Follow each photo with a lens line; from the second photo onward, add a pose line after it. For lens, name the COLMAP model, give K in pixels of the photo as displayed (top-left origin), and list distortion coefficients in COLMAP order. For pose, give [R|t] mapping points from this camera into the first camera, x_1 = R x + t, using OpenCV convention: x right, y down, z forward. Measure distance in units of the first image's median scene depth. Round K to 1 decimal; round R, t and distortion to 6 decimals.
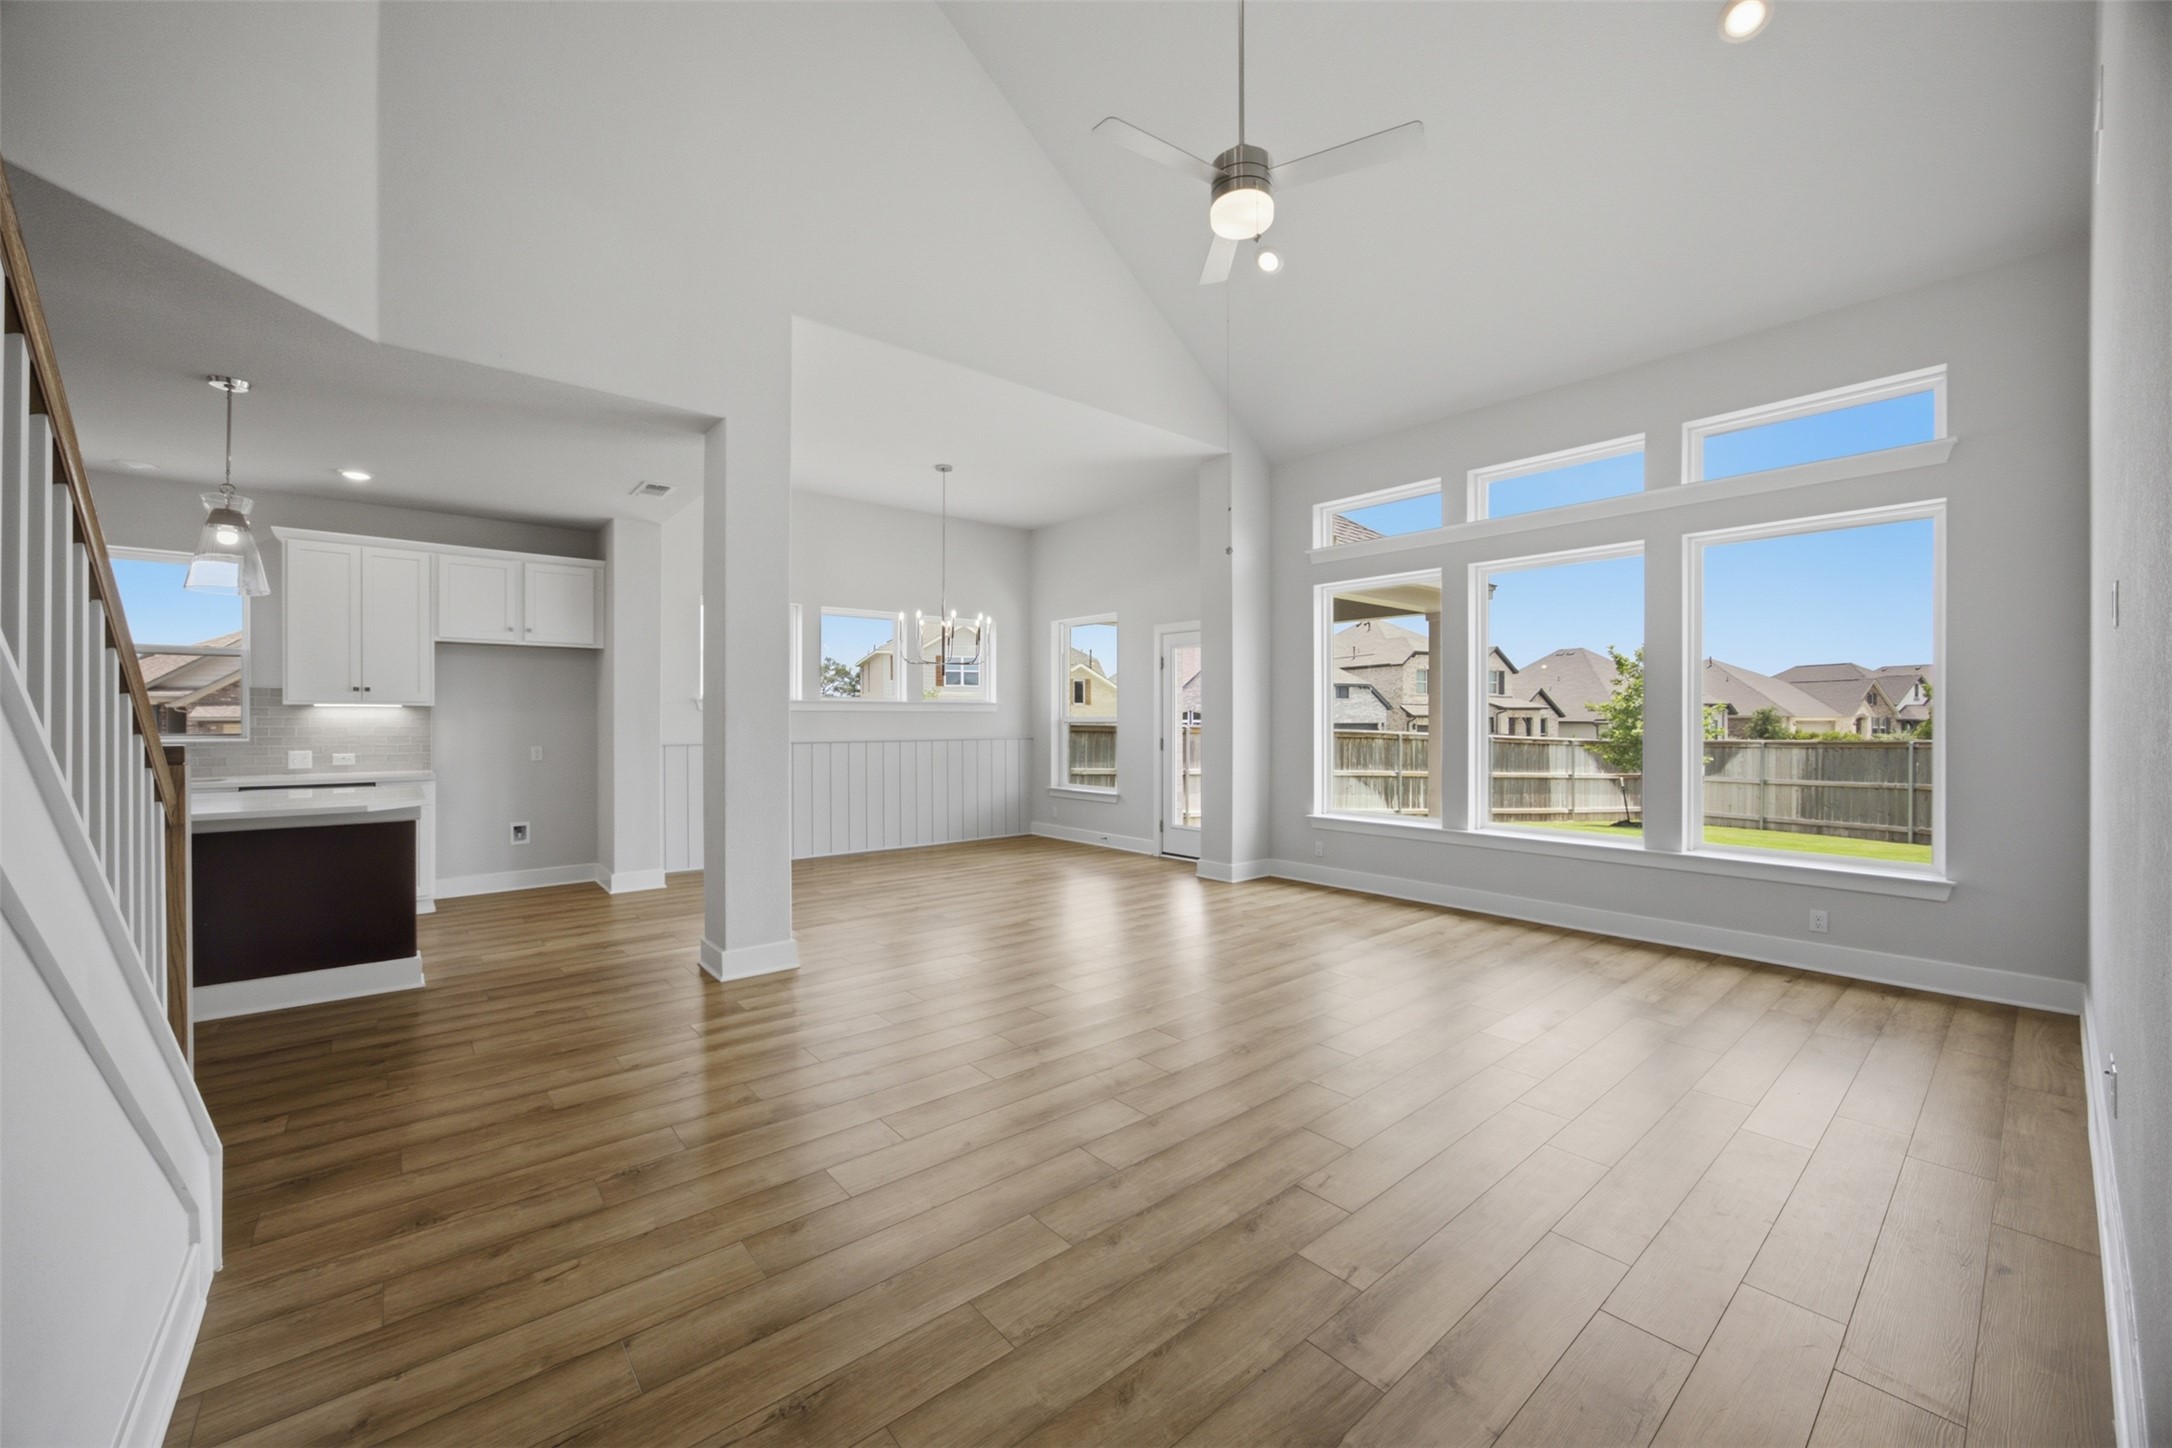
lens RADIAL K [[830.2, 0, 1098.7], [0, 830.2, 715.7], [0, 0, 1]] dist [-0.014583, 0.002389]
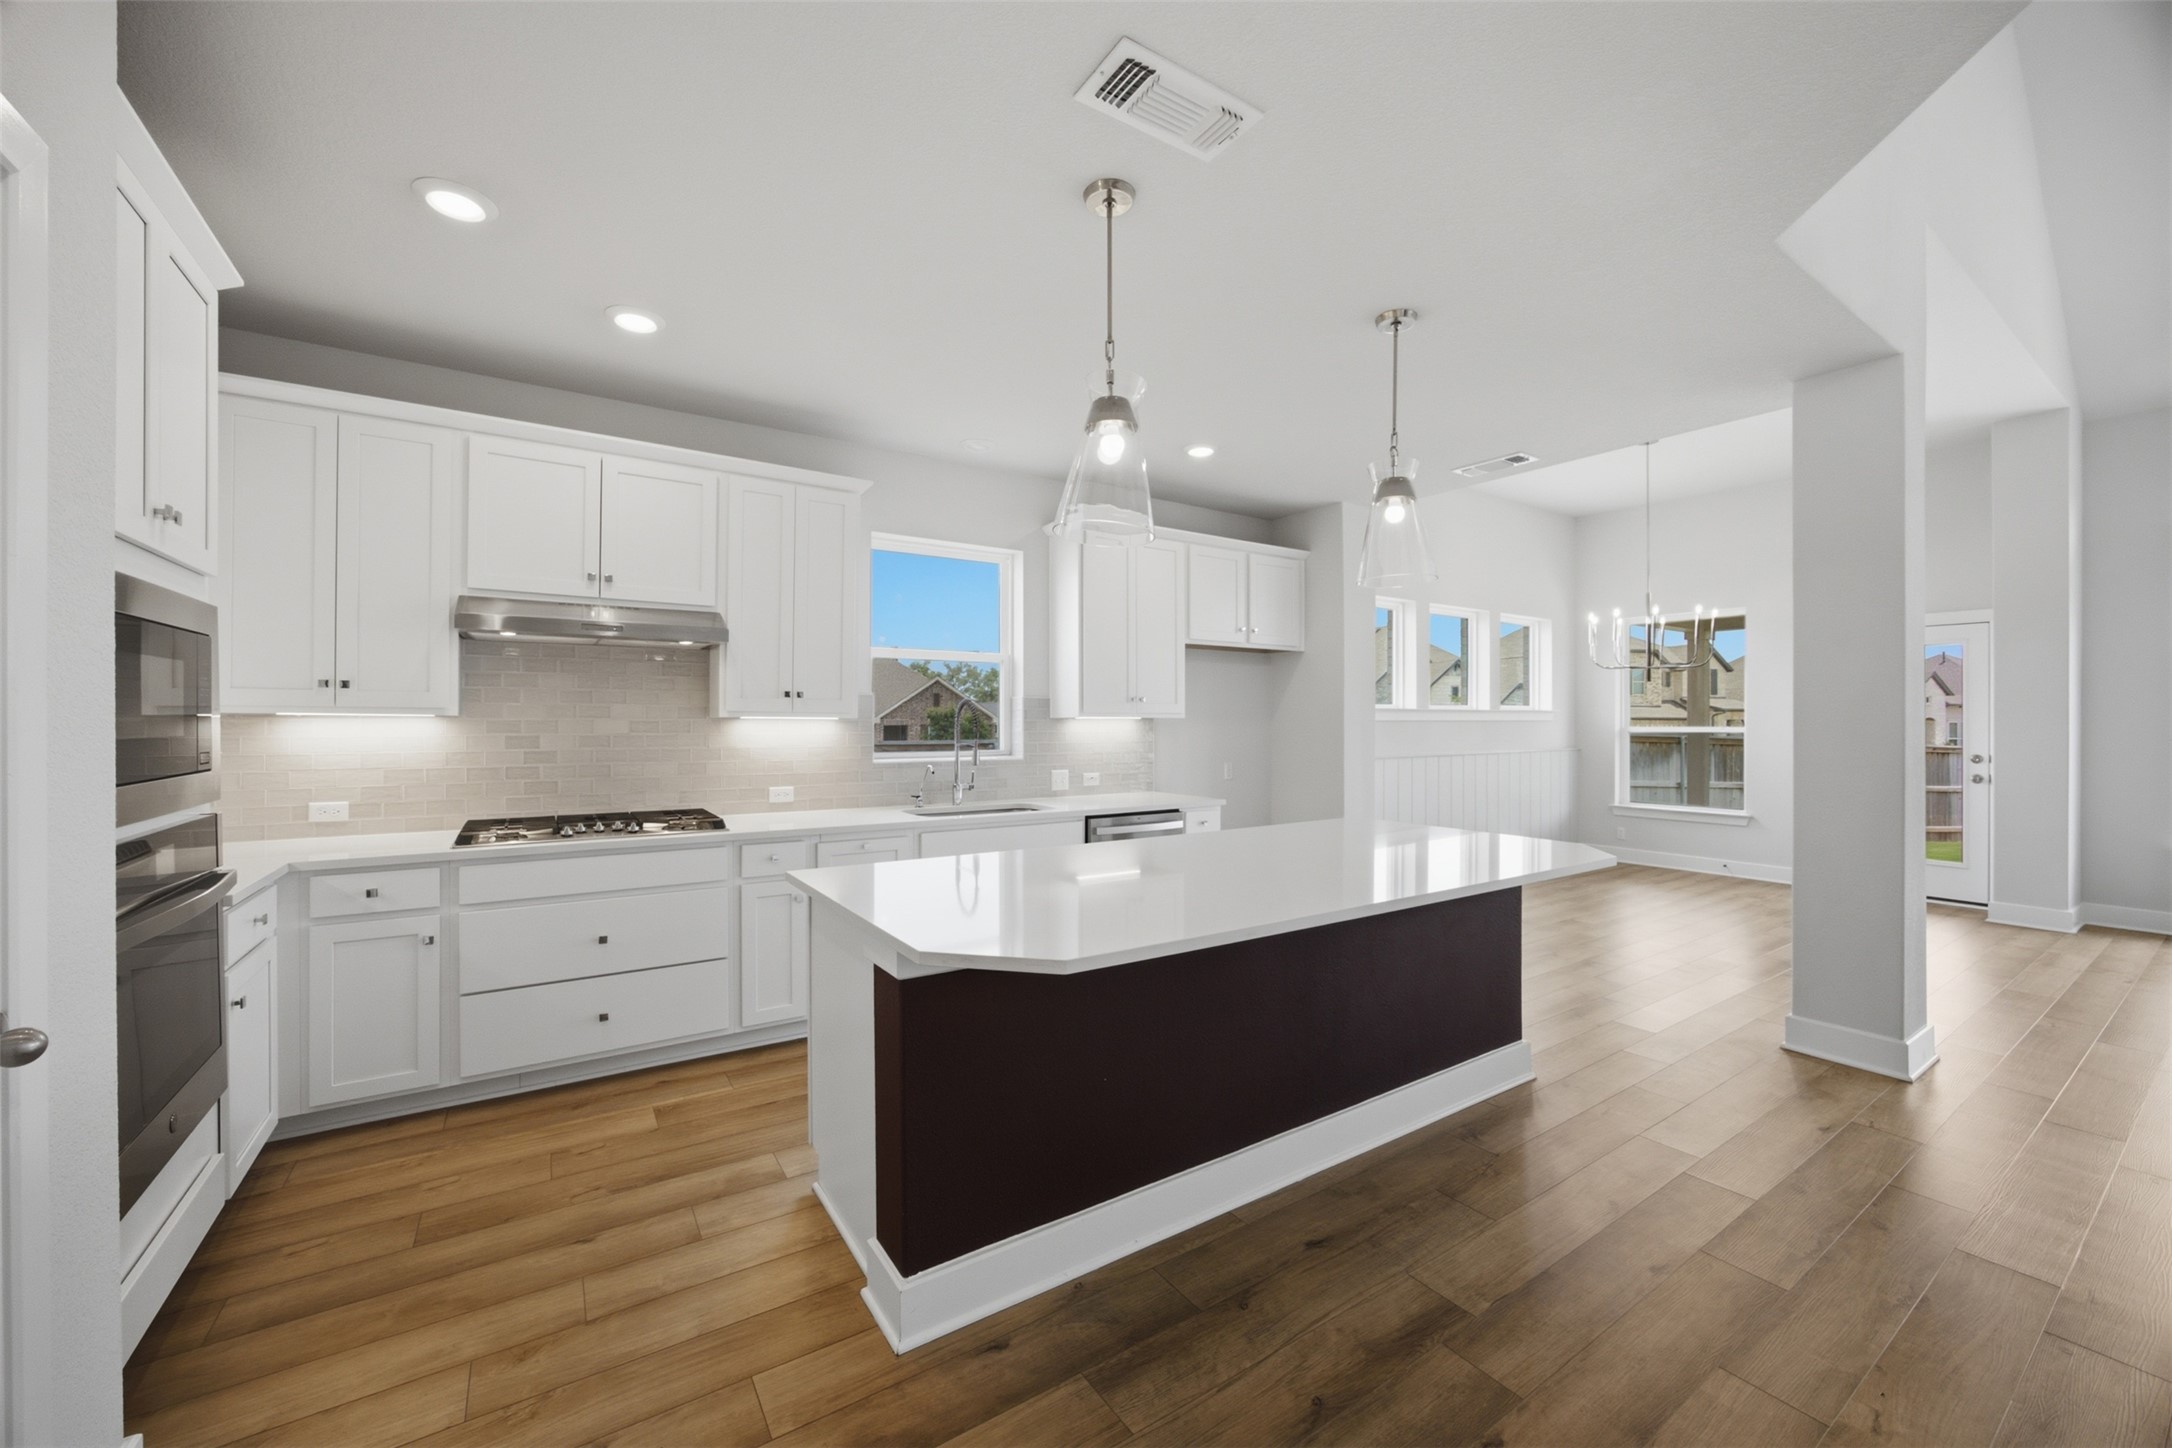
lens RADIAL K [[830.2, 0, 1108.2], [0, 830.2, 724.4], [0, 0, 1]] dist [-0.014583, 0.002389]
pose [[0.995175, 0.001077, -0.098114, -0.732760], [-0.000124, 0.999953, 0.009723, -0.012842], [0.098120, -0.009664, 0.995128, 0.103903]]
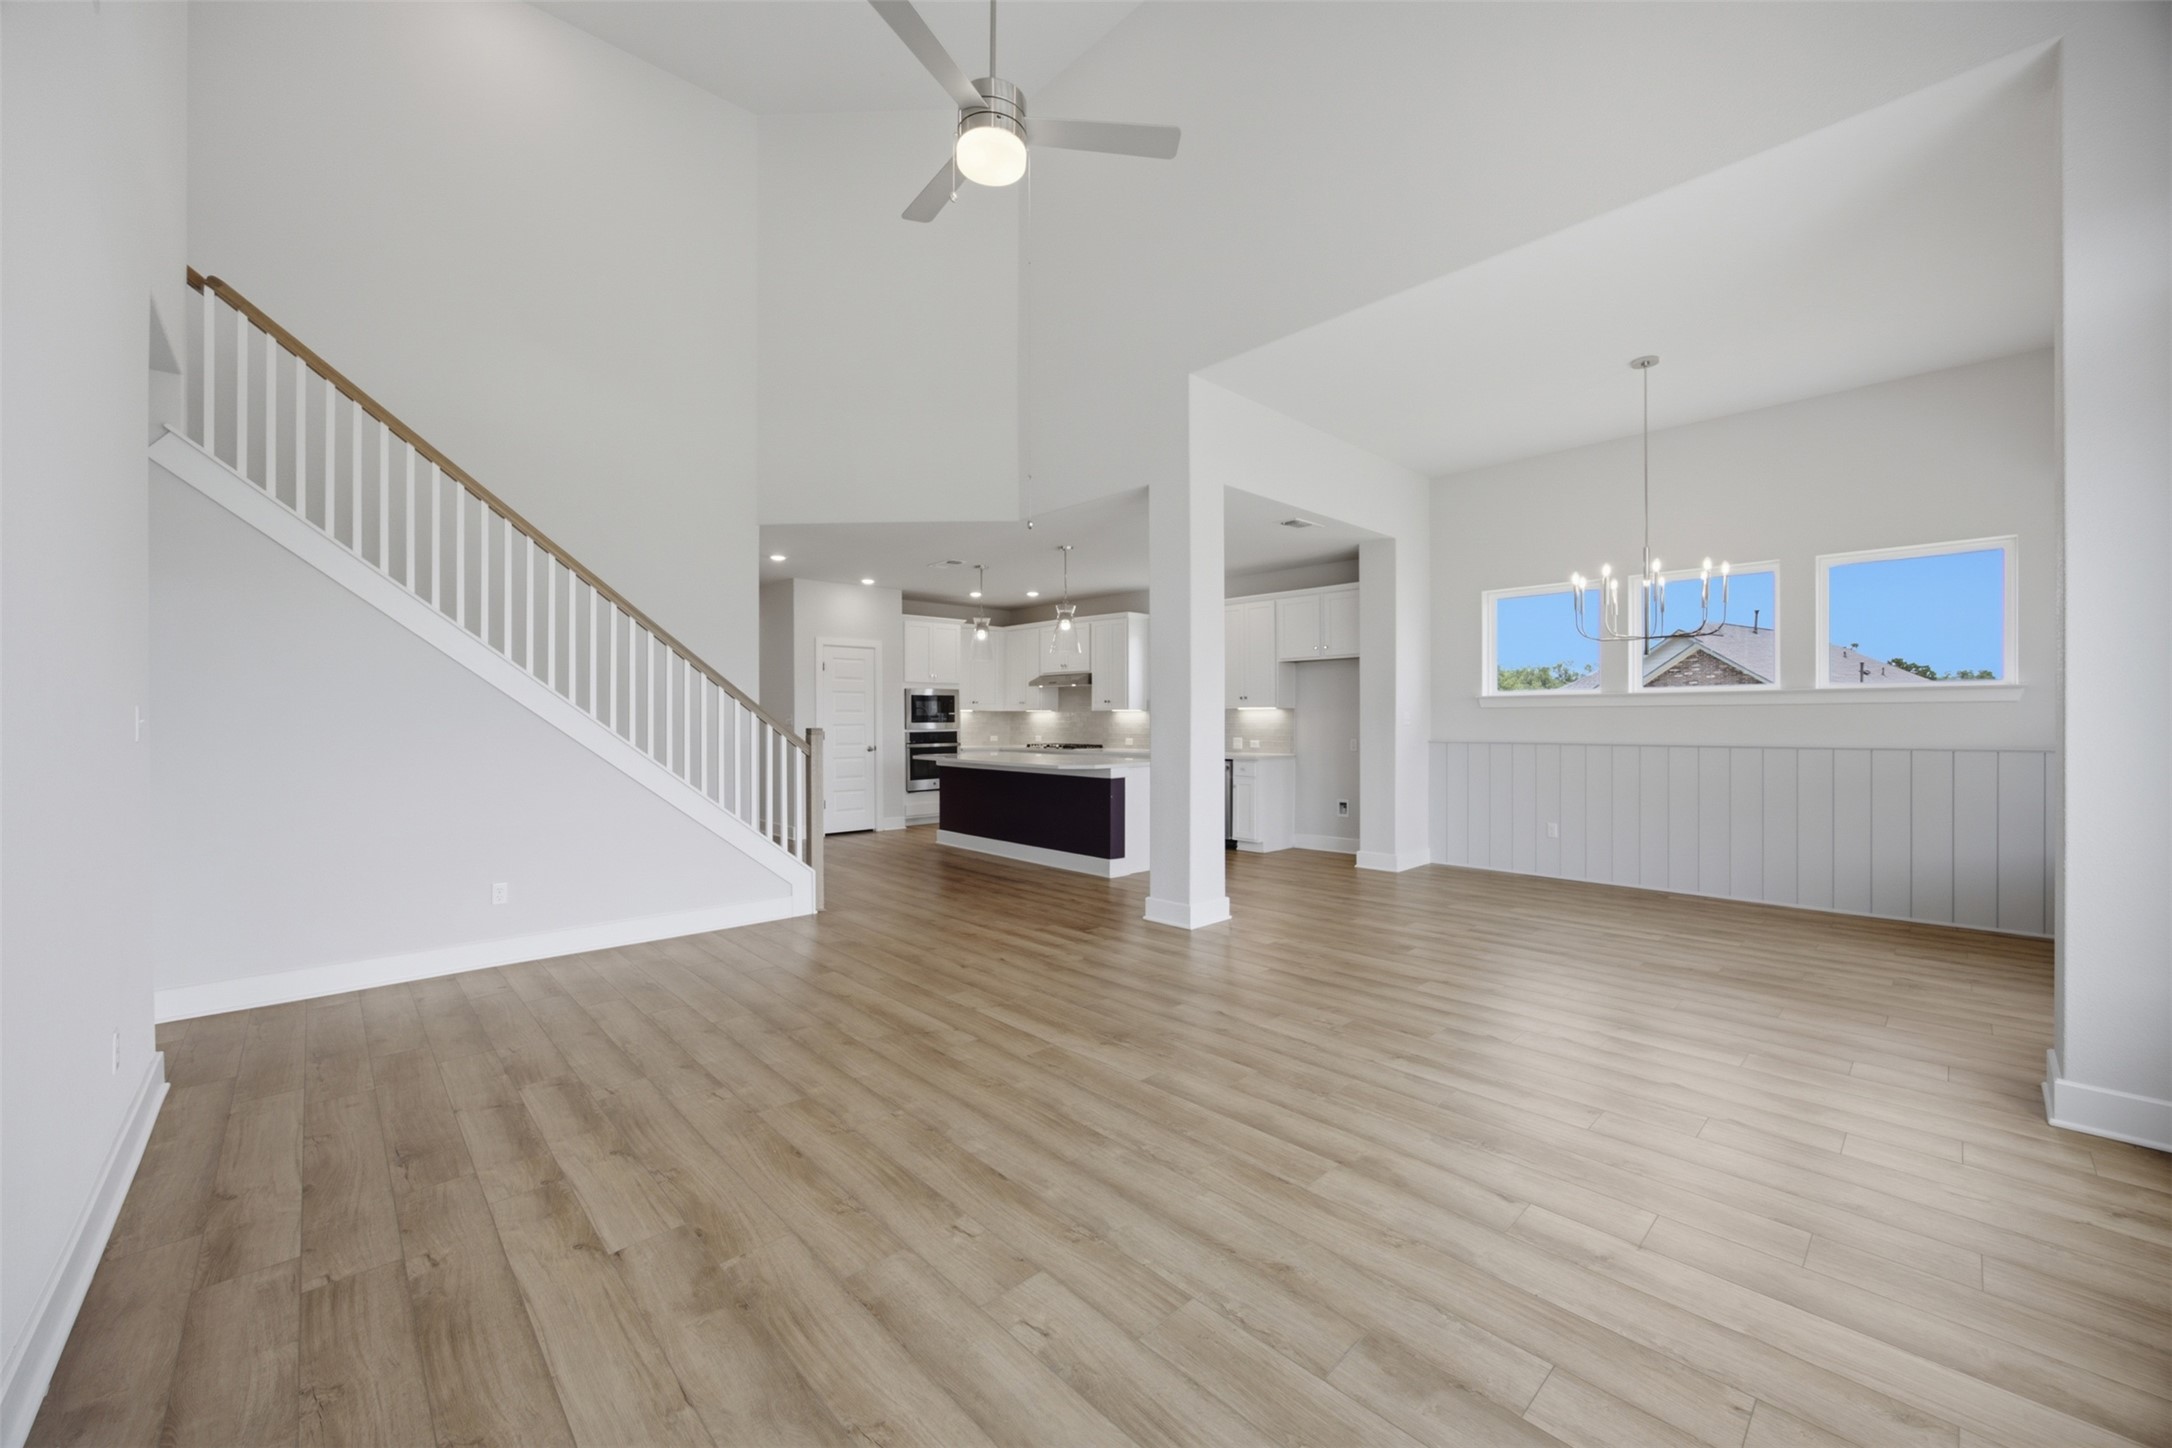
lens RADIAL K [[830.2, 0, 1068.4], [0, 830.2, 719.0], [0, 0, 1]] dist [-0.014583, 0.002389]
pose [[0.064930, -0.001651, -0.997888, 0.536684], [0.007215, 0.999973, -0.001185, 0.005439], [0.997864, -0.007123, 0.064940, 0.500030]]
